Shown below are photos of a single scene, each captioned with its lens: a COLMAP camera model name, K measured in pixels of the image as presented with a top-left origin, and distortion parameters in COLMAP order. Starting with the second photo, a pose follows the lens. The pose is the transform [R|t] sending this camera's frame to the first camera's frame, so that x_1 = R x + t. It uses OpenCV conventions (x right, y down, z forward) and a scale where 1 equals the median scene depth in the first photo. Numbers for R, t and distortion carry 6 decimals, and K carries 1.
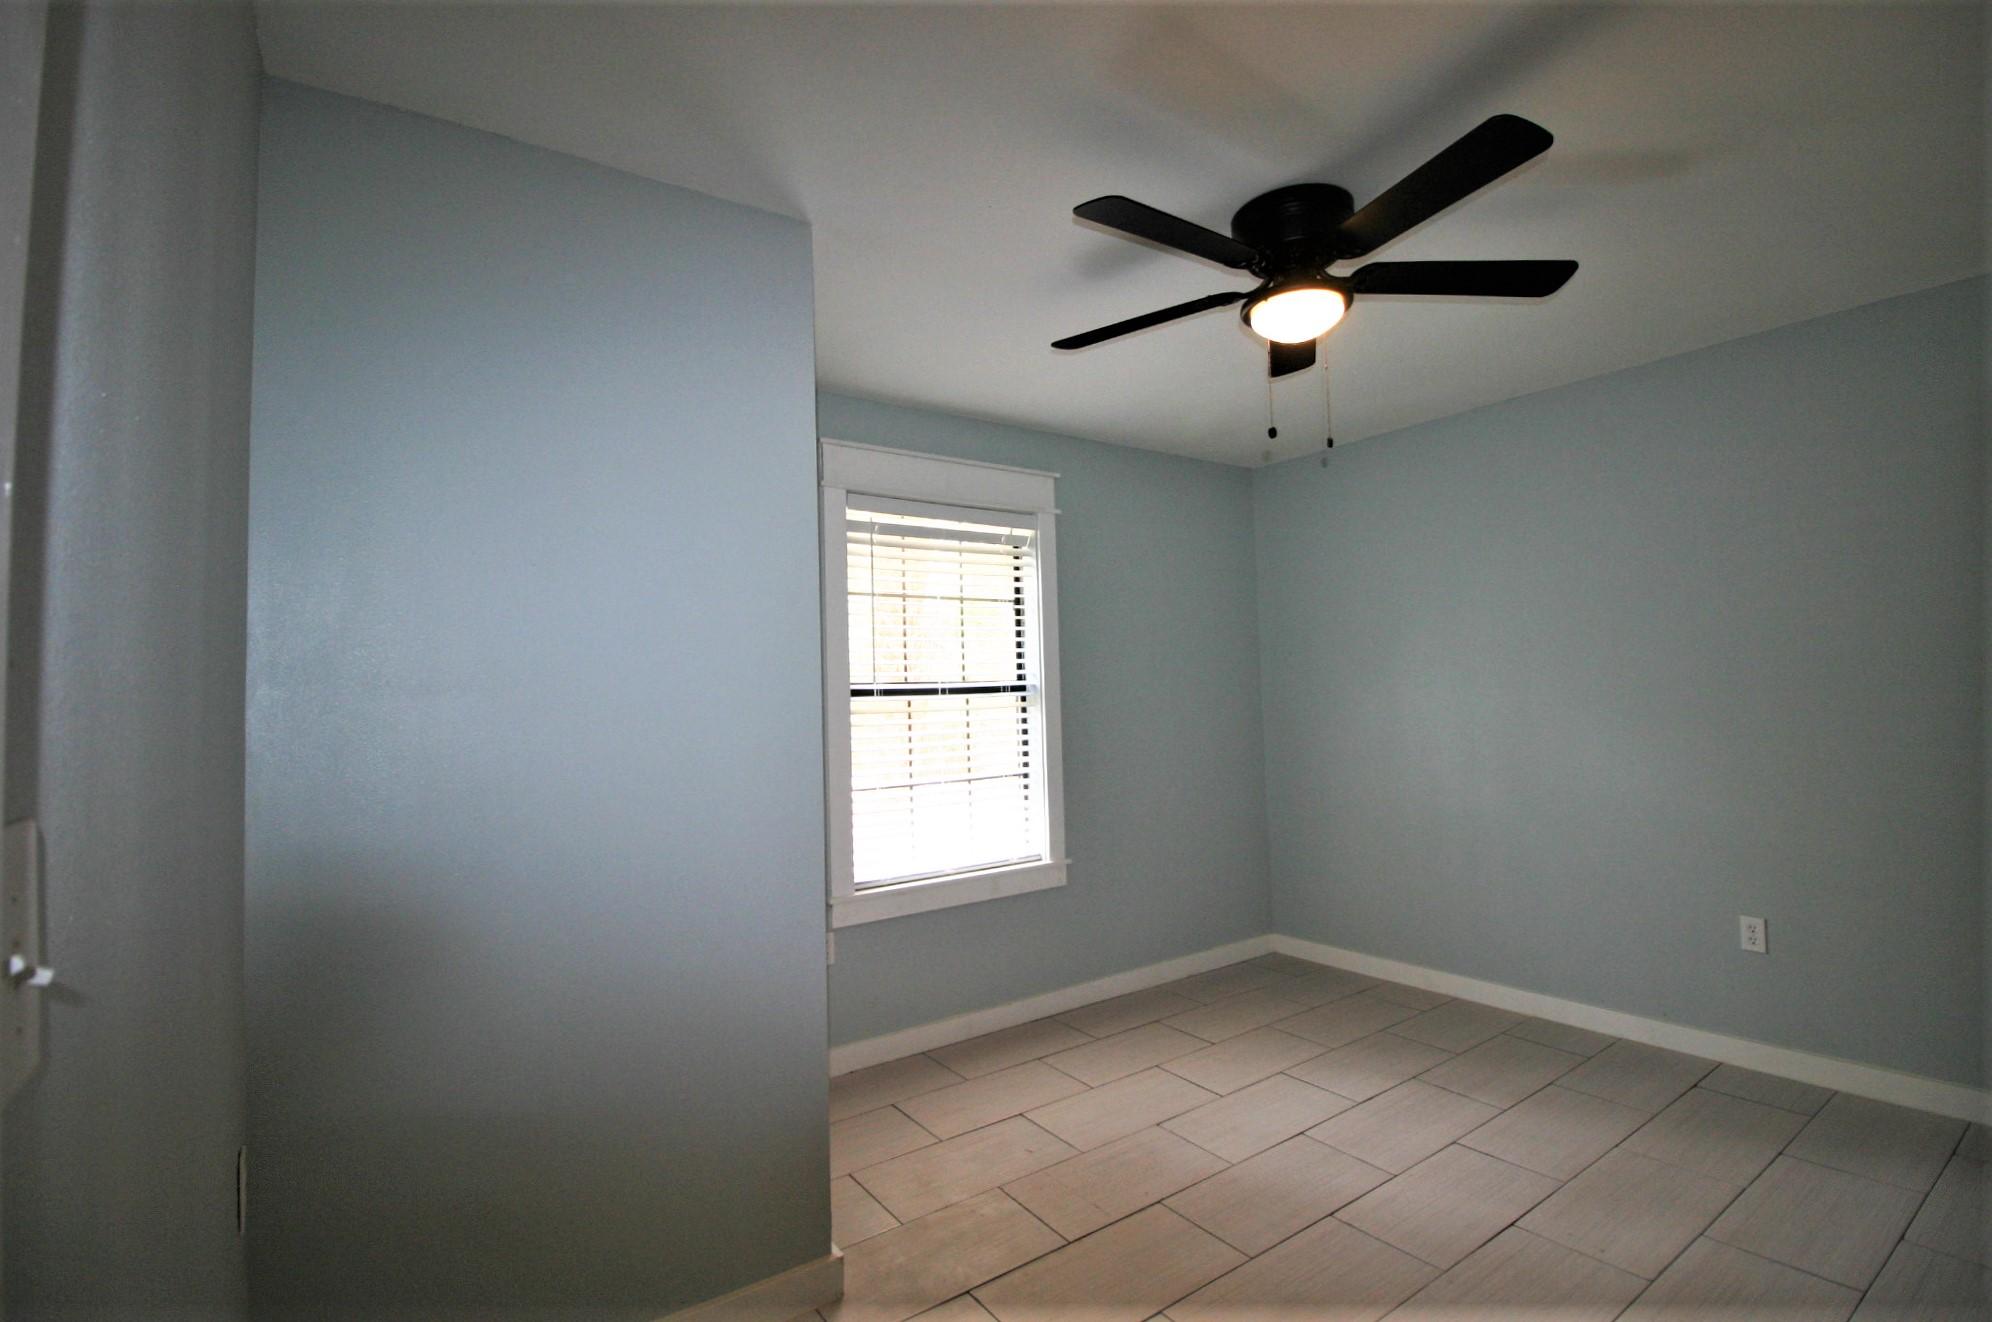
lens RADIAL K [[902.7, 0, 999.3], [0, 902.7, 646.5], [0, 0, 1]] dist [0.001900, -0.016256]
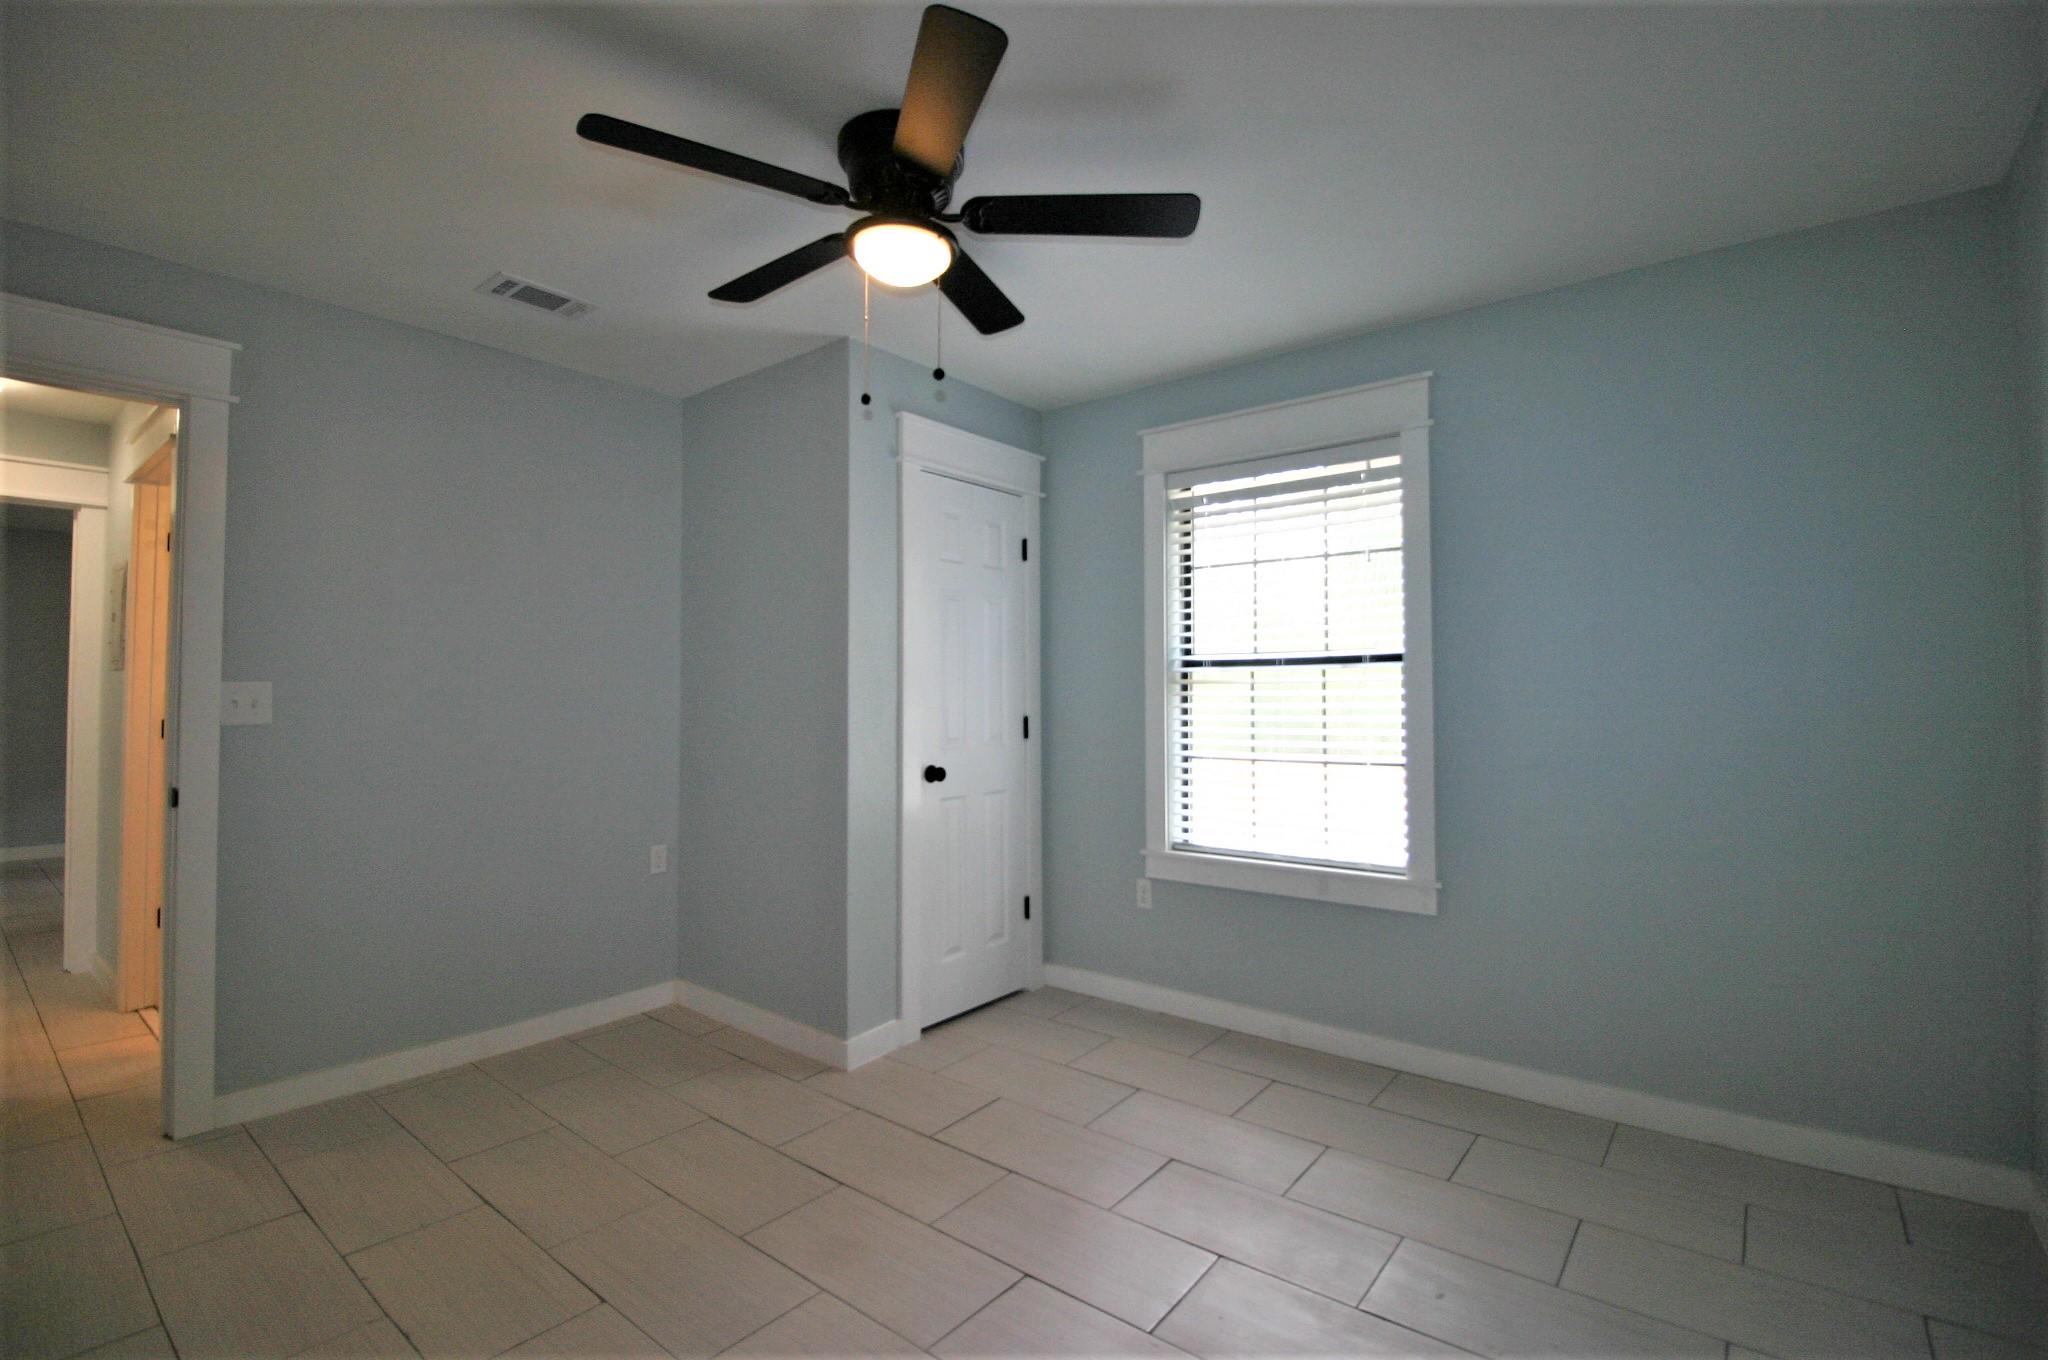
lens RADIAL K [[915.9, 0, 1021.3], [0, 915.9, 650.5], [0, 0, 1]] dist [-0.021088, 0.000368]
pose [[0.284036, -0.007065, -0.958788, 0.750338], [0.057659, 0.998289, 0.009725, 0.014159], [0.957078, -0.058045, 0.283957, 0.485528]]
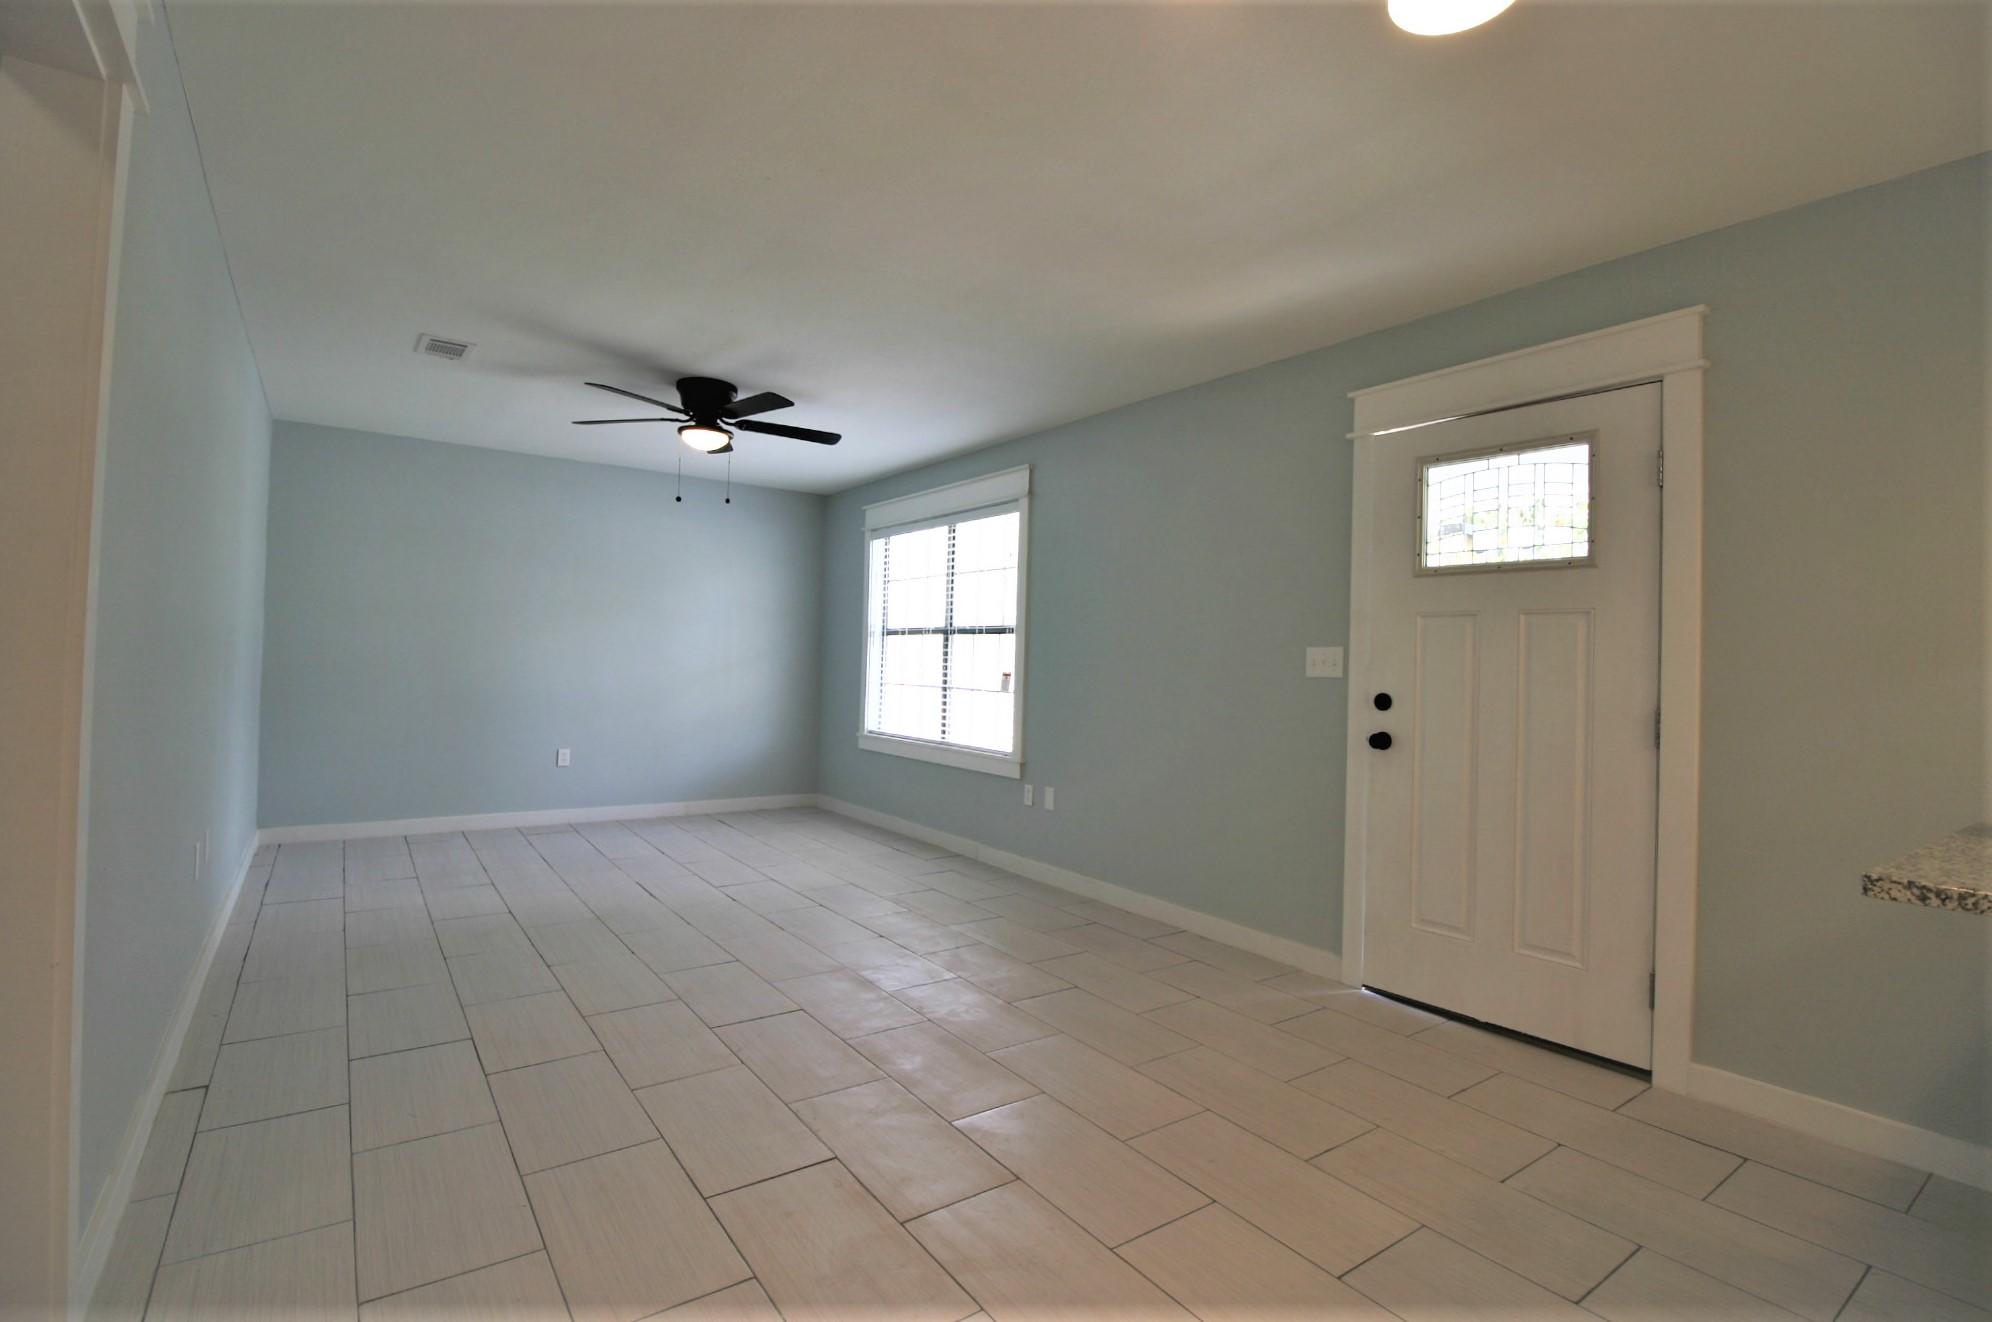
lens RADIAL K [[930.2, 0, 1000.6], [0, 930.2, 637.3], [0, 0, 1]] dist [-0.016536, -0.000923]
pose [[0.016878, 0.024088, -0.999567, 1.516749], [0.052904, 0.998288, 0.024950, 0.020619], [0.998457, -0.053302, 0.015575, 1.009528]]
